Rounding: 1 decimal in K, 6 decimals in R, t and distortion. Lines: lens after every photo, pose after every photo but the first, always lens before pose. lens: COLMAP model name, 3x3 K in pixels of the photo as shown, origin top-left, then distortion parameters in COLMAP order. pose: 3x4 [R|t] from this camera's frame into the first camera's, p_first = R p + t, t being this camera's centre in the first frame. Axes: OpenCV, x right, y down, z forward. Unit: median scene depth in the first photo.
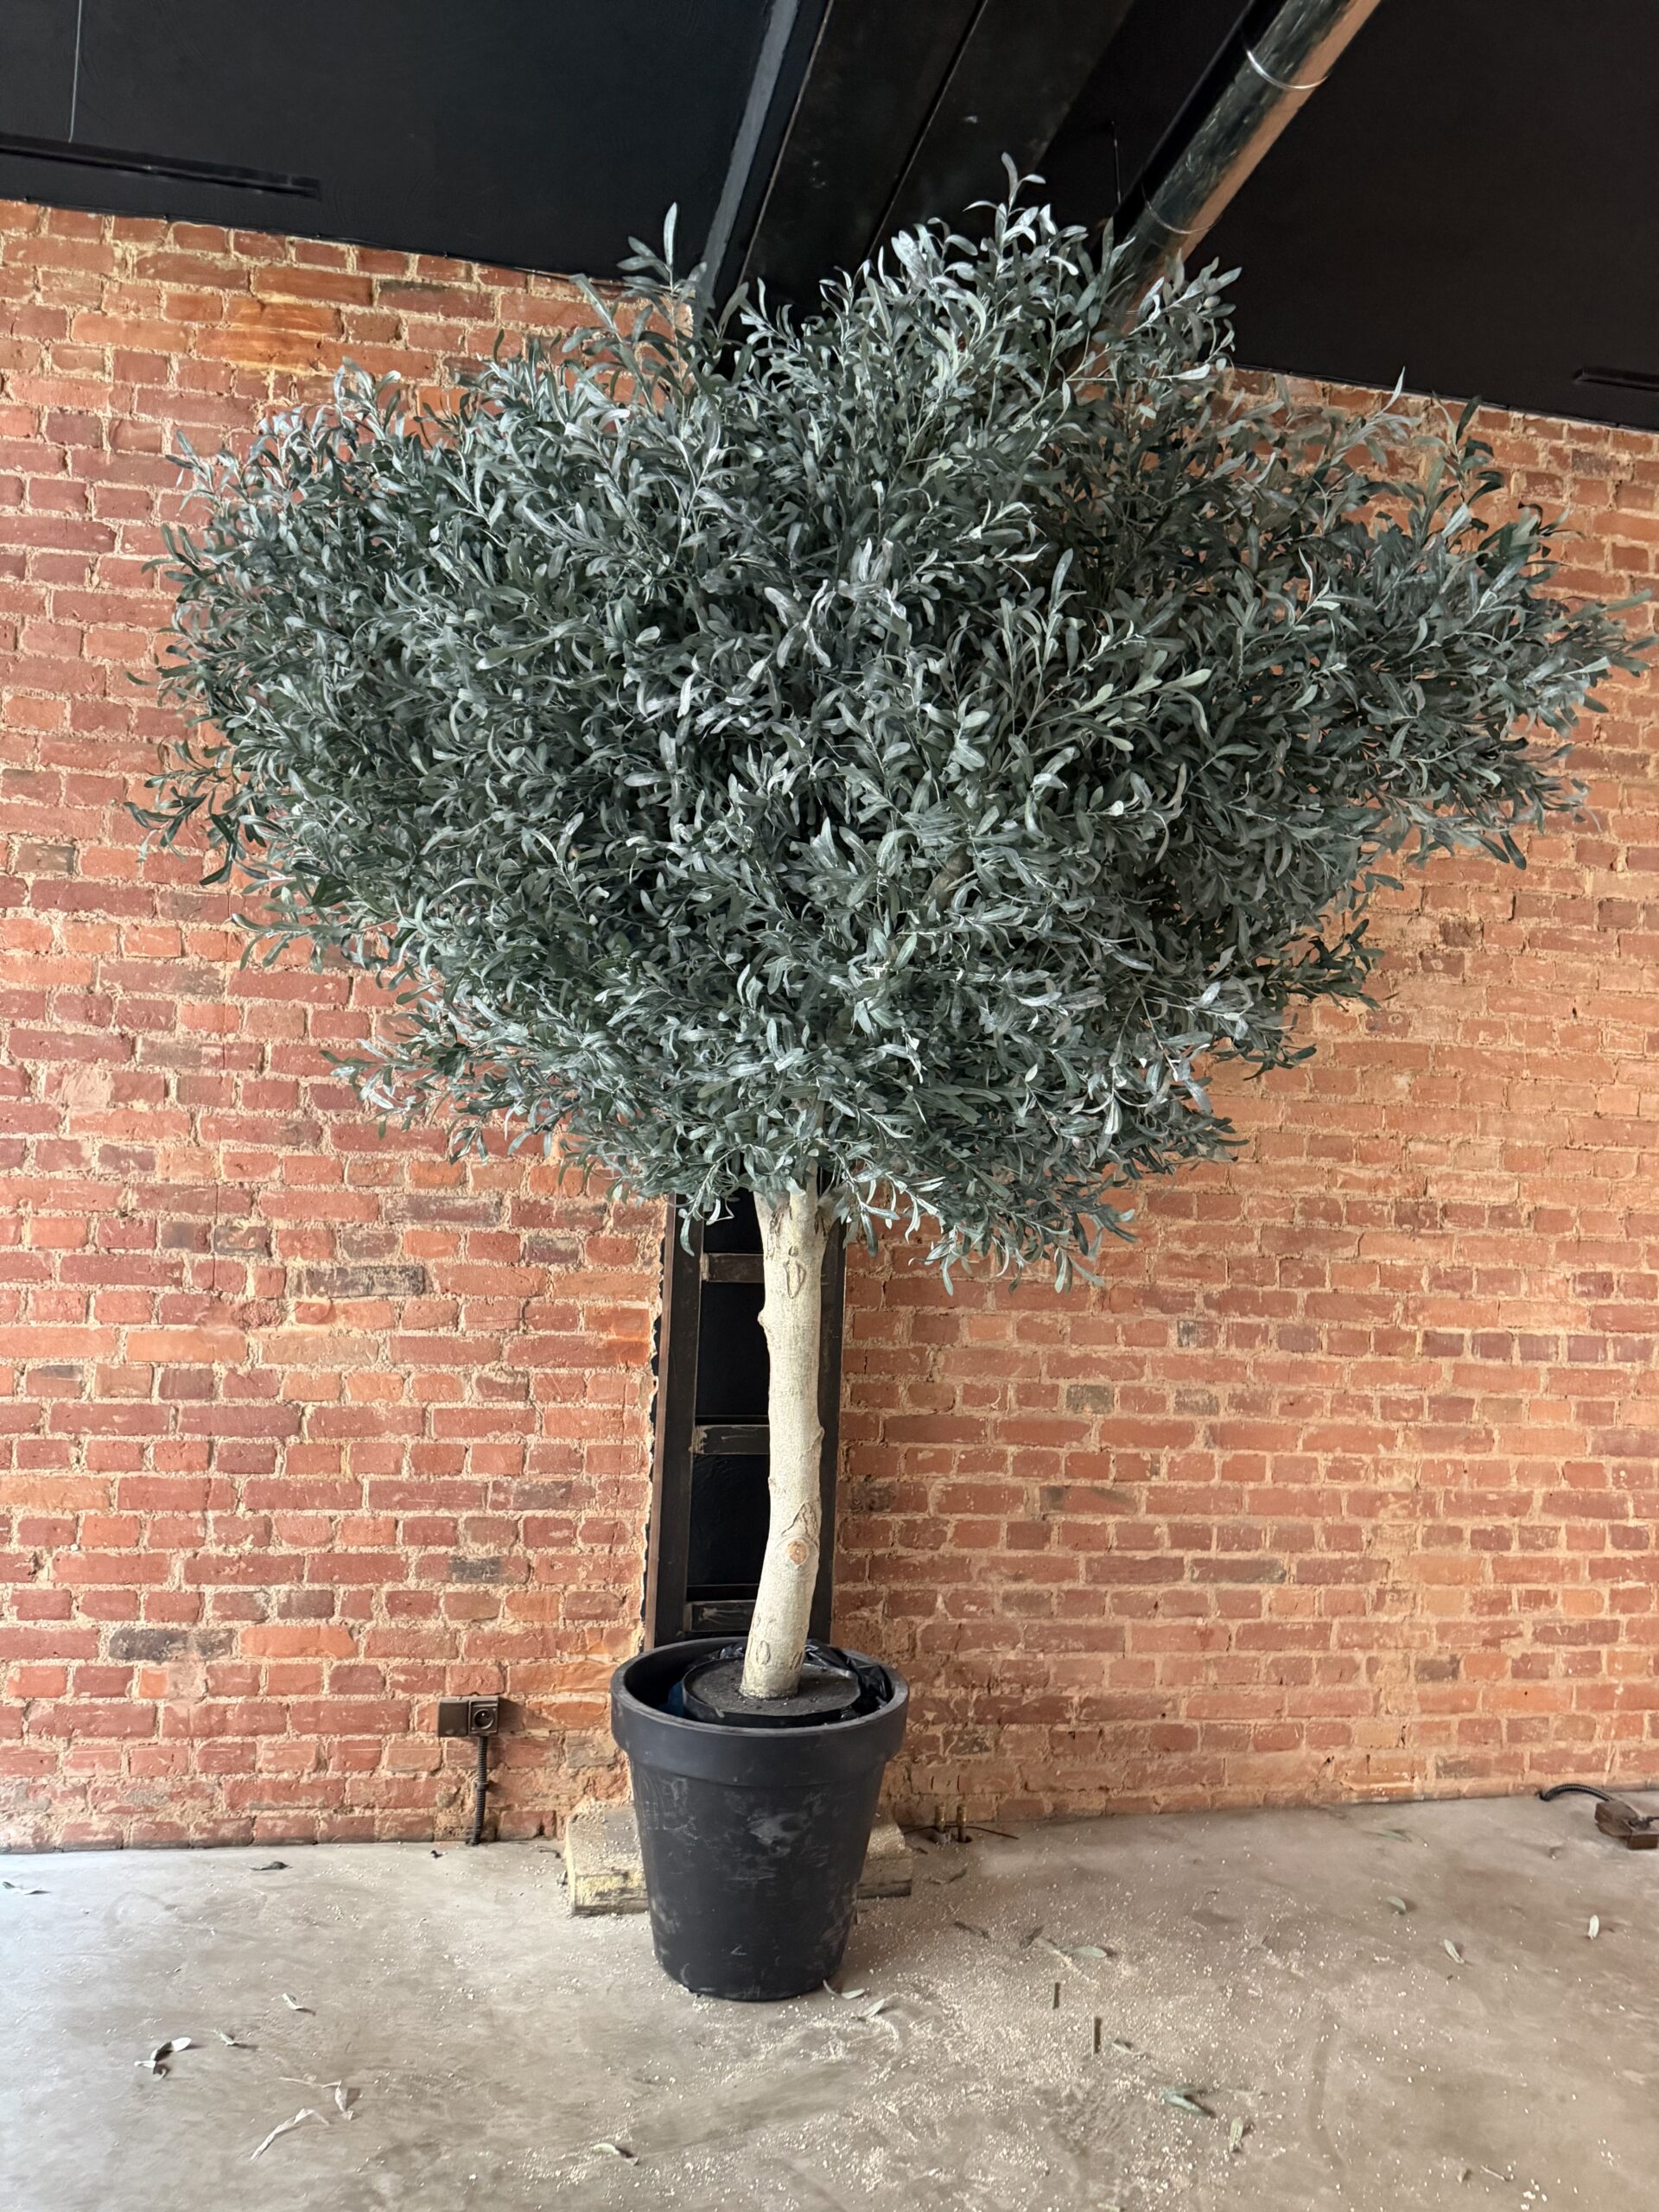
lens RADIAL K [[1543.6, 0, 828.6], [0, 1543.6, 1110.9], [0, 0, 1]] dist [0.127742, -0.222481]
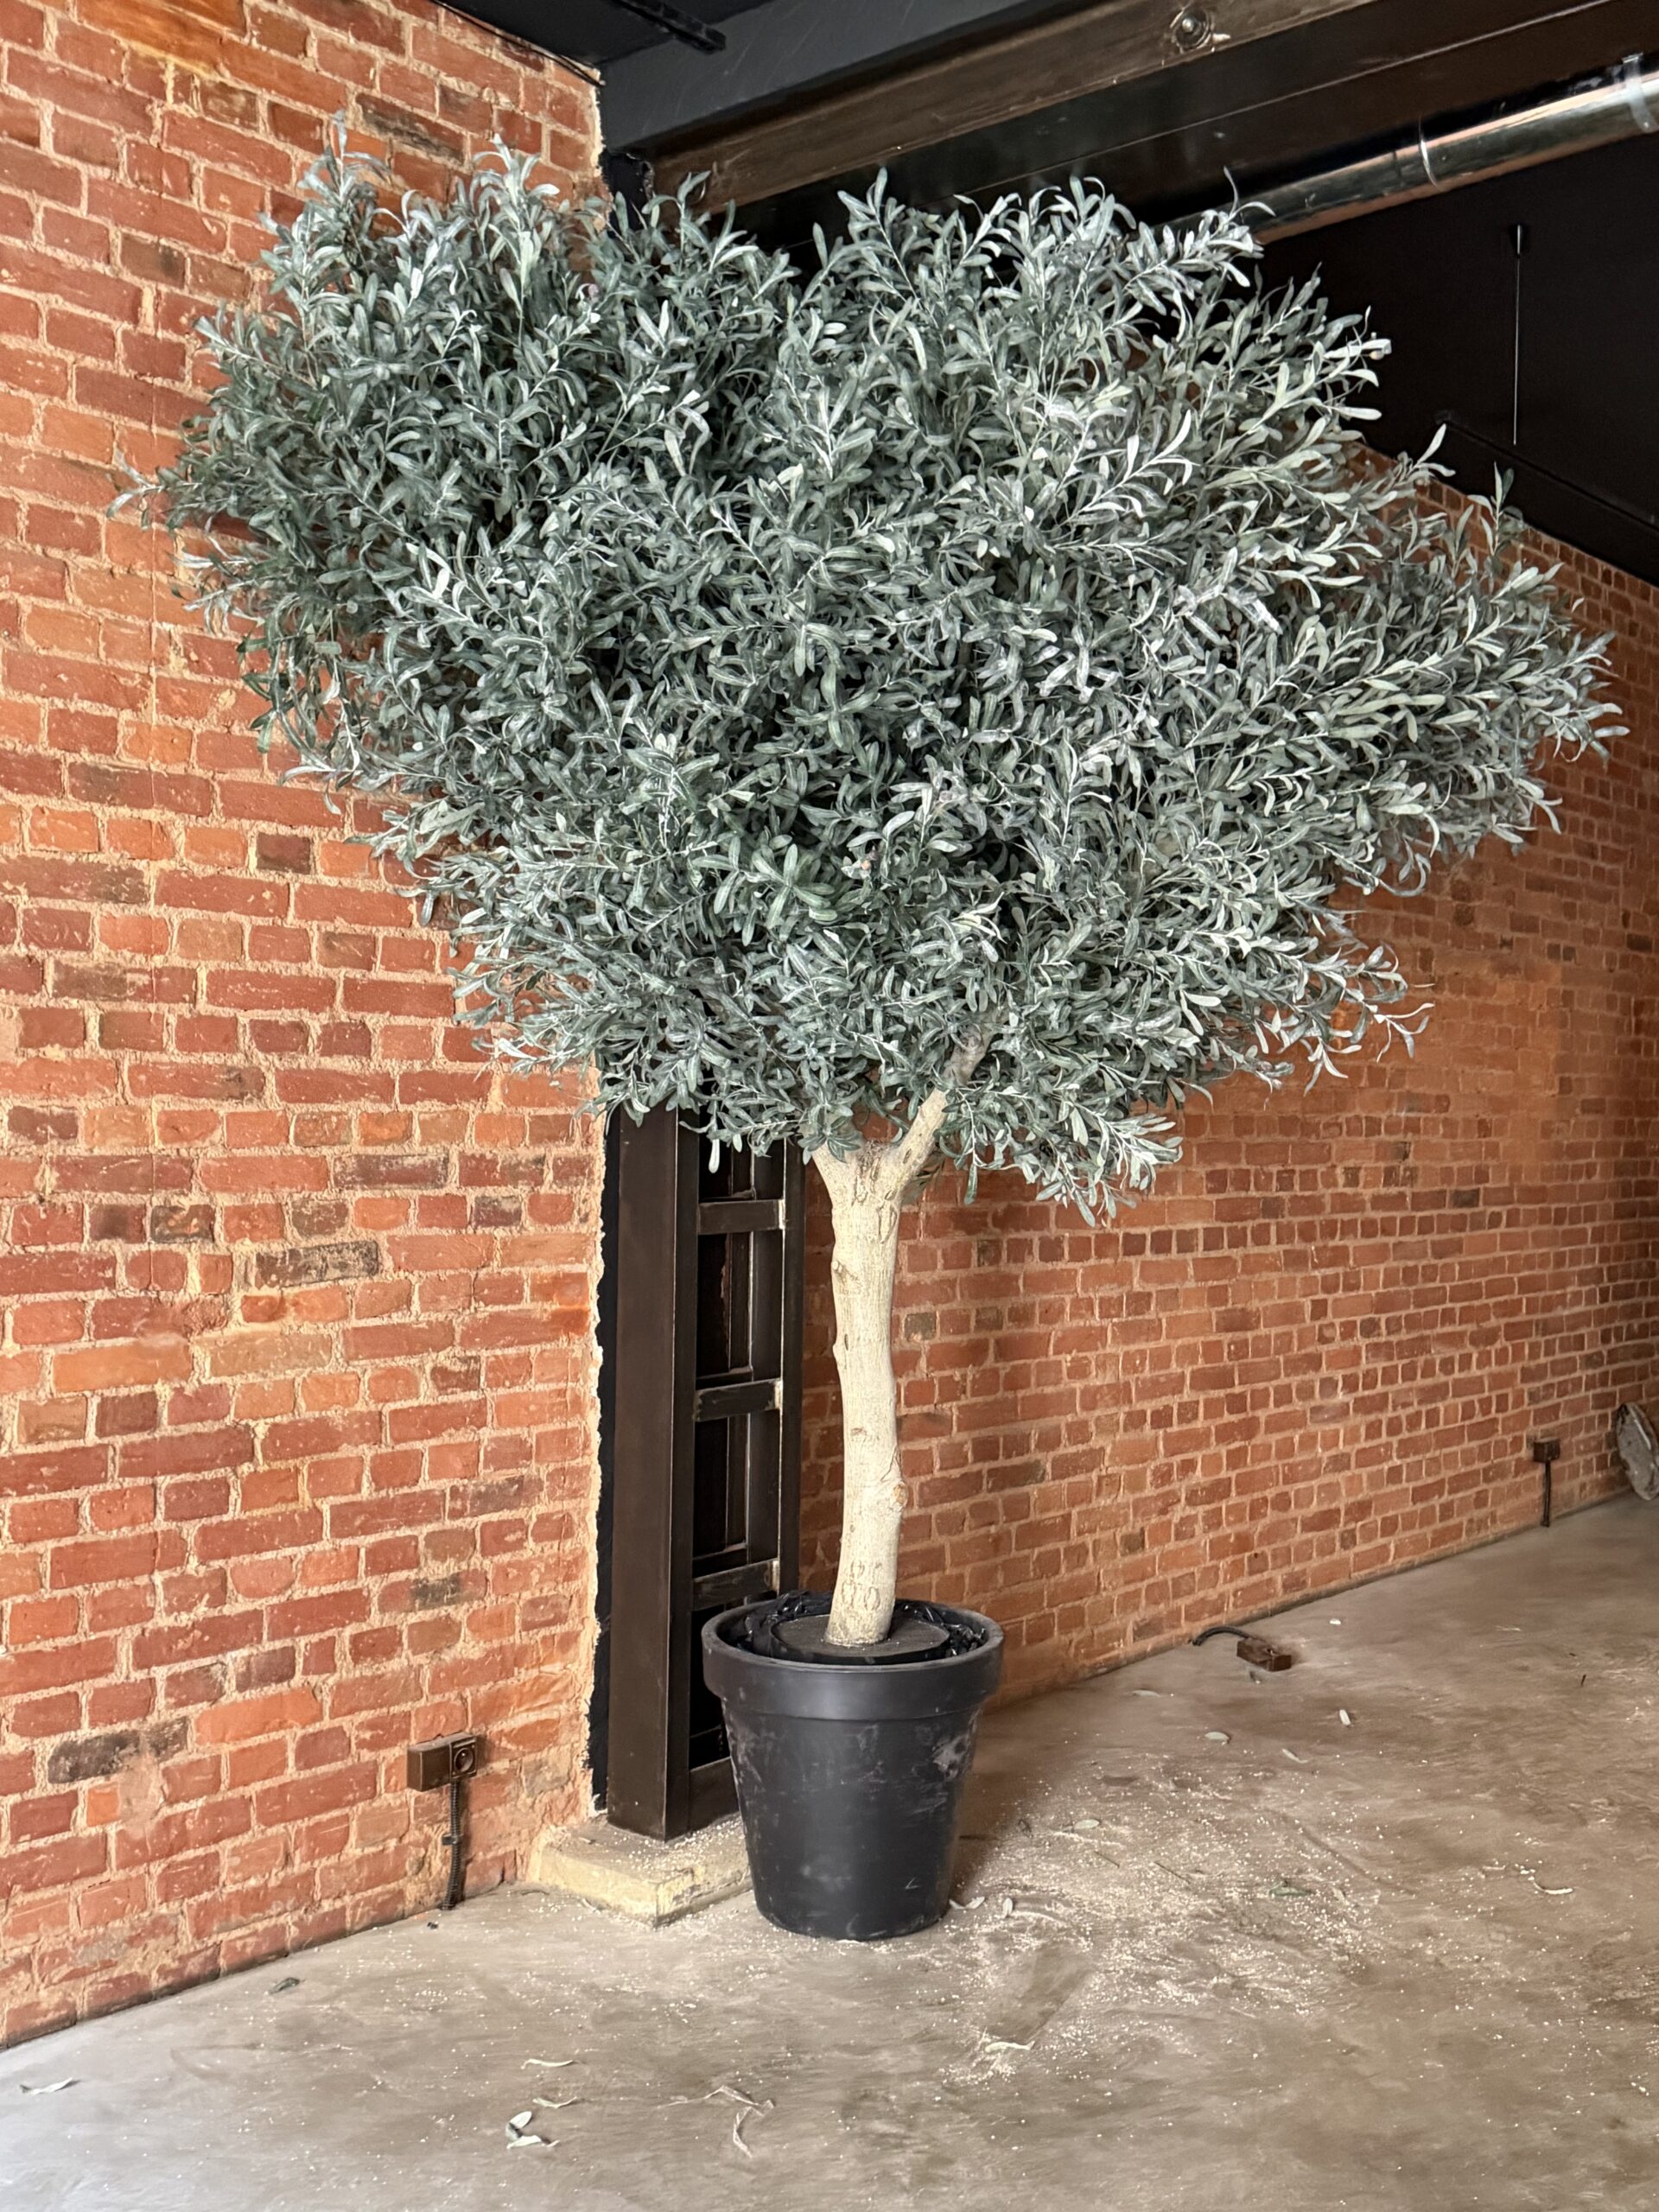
lens RADIAL K [[2149.6, 0, 833.4], [0, 2149.6, 1116.7], [0, 0, 1]] dist [0.199980, -0.447174]
pose [[0.792398, -0.037789, 0.608833, -0.778774], [-0.006585, 0.997491, 0.070484, -0.048579], [-0.609969, -0.059860, 0.790161, -0.046929]]
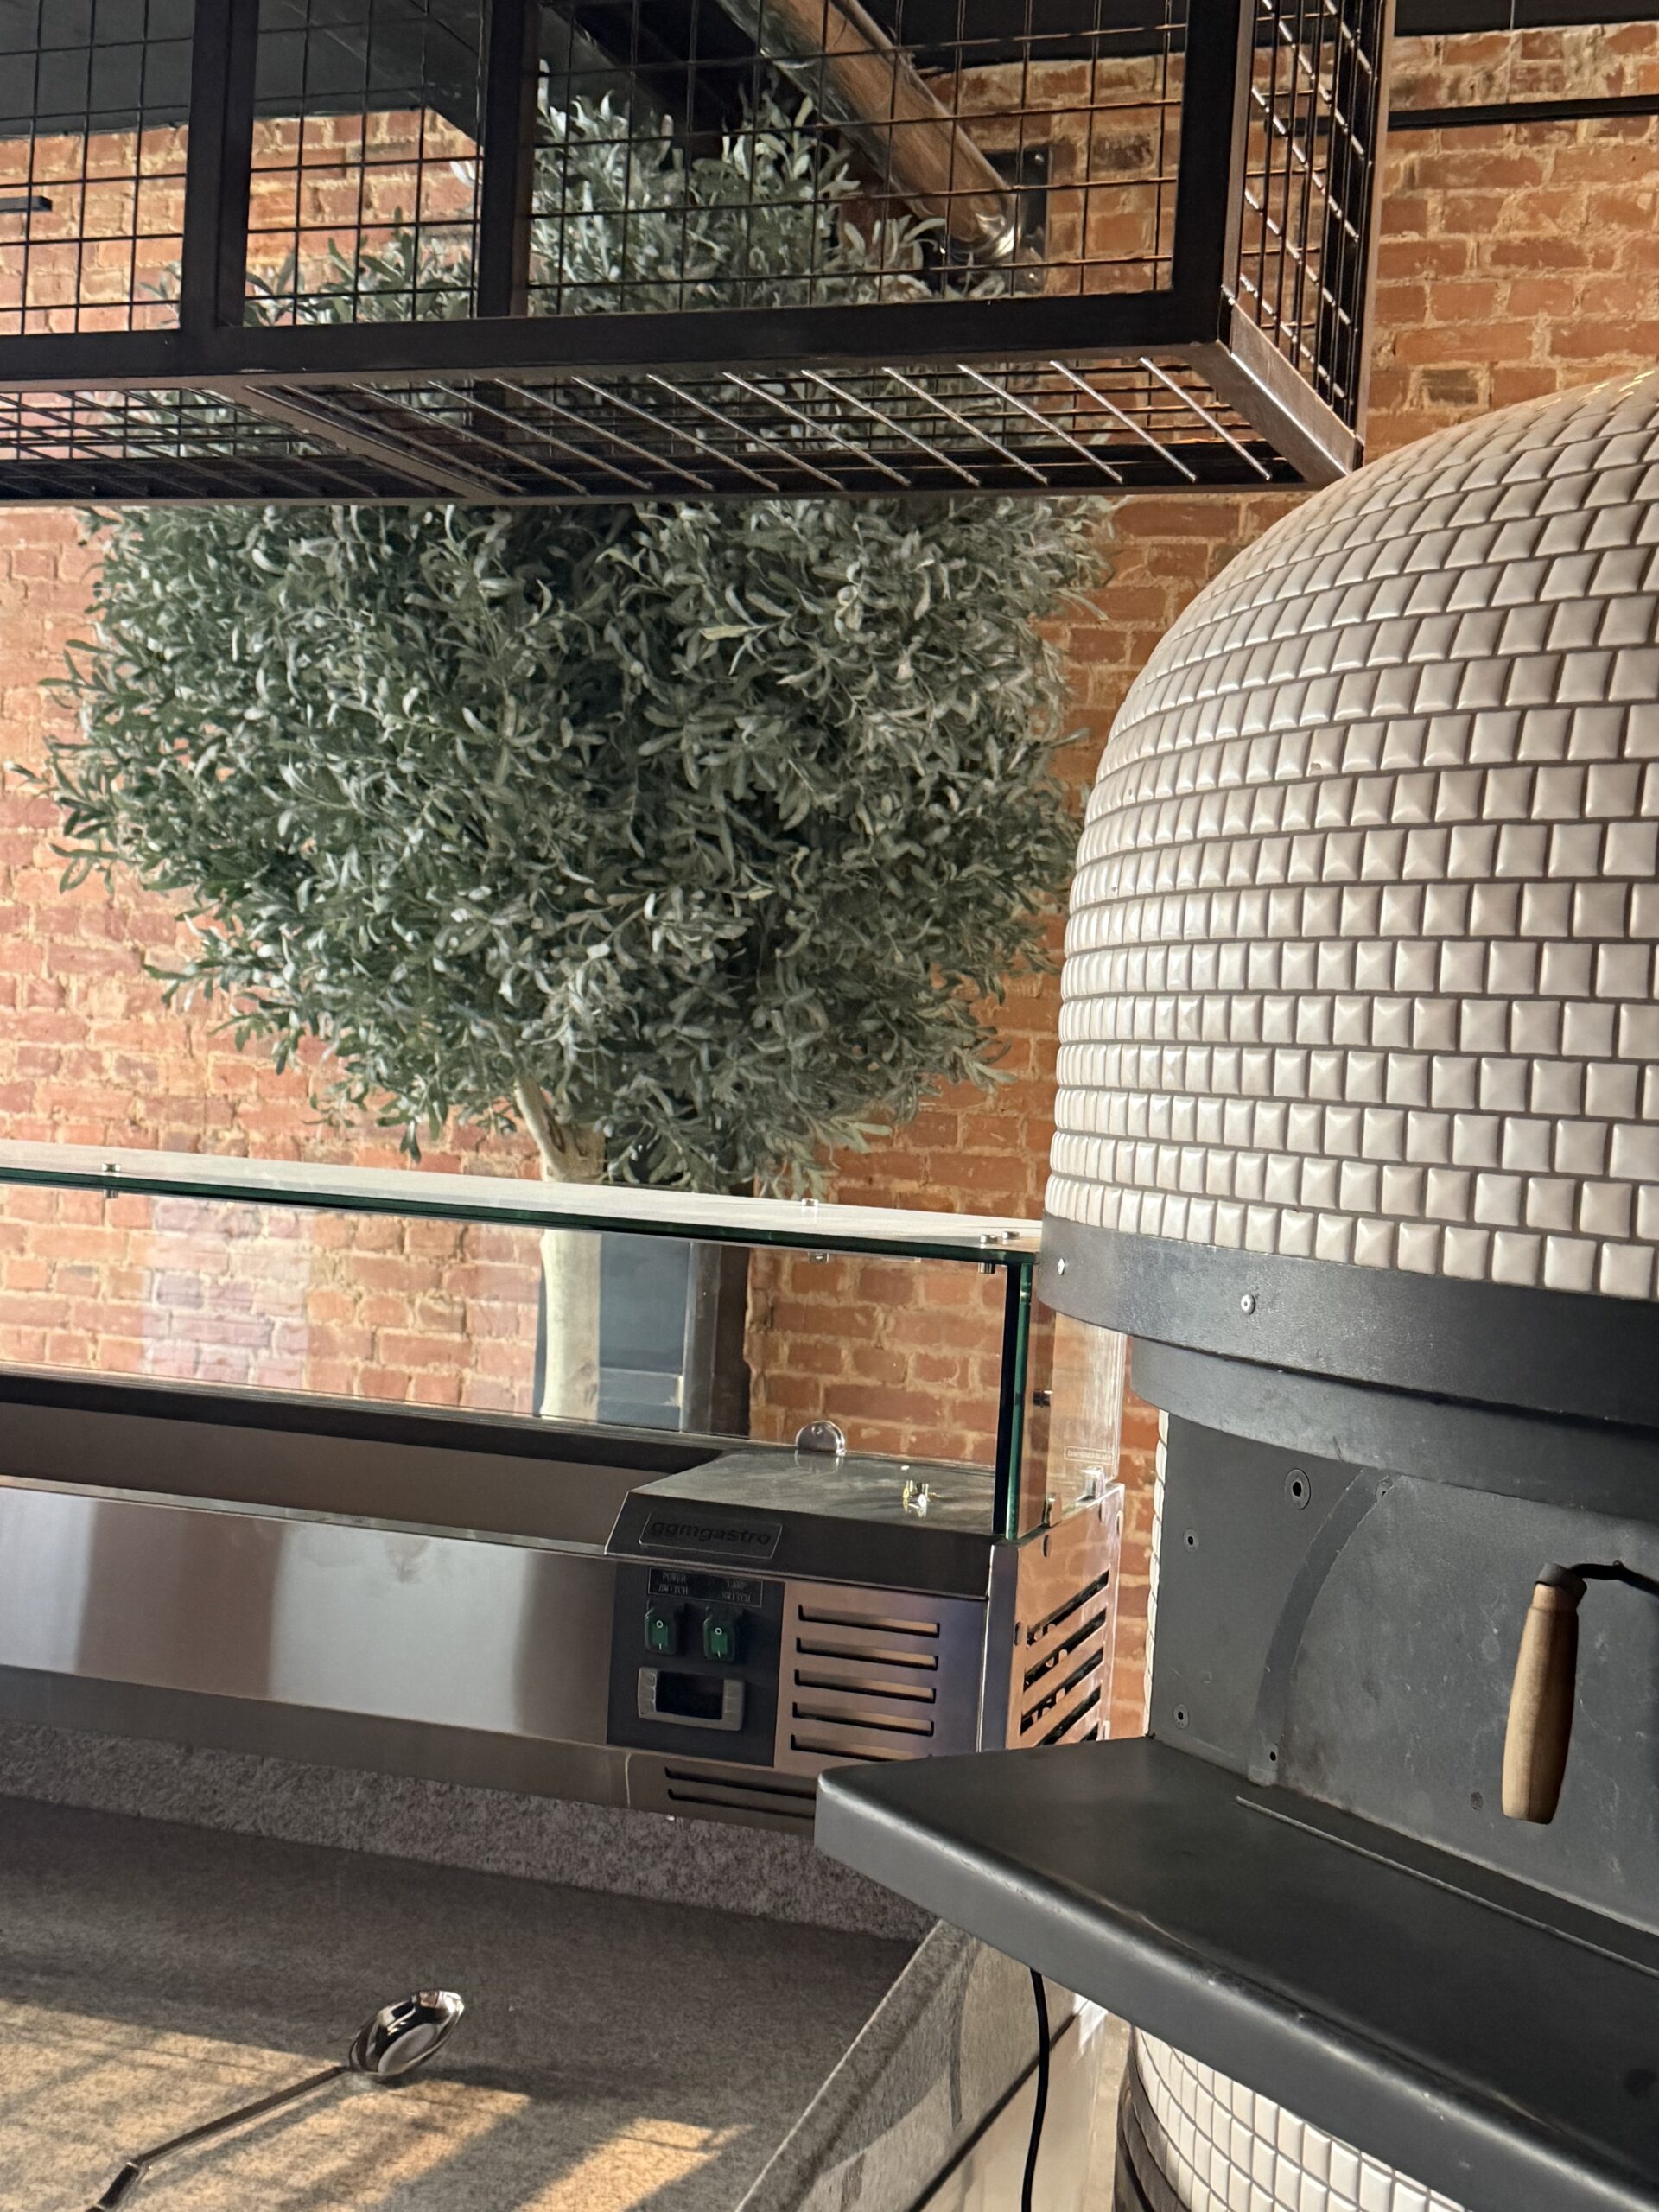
lens RADIAL K [[2849.7, 0, 829.7], [0, 2849.7, 1116.5], [0, 0, 1]] dist [0.259164, -0.777953]
pose [[0.848797, 0.020681, -0.528314, 0.934744], [-0.009381, 0.999667, 0.024059, 0.011848], [0.528636, -0.015465, 0.848708, -0.363531]]
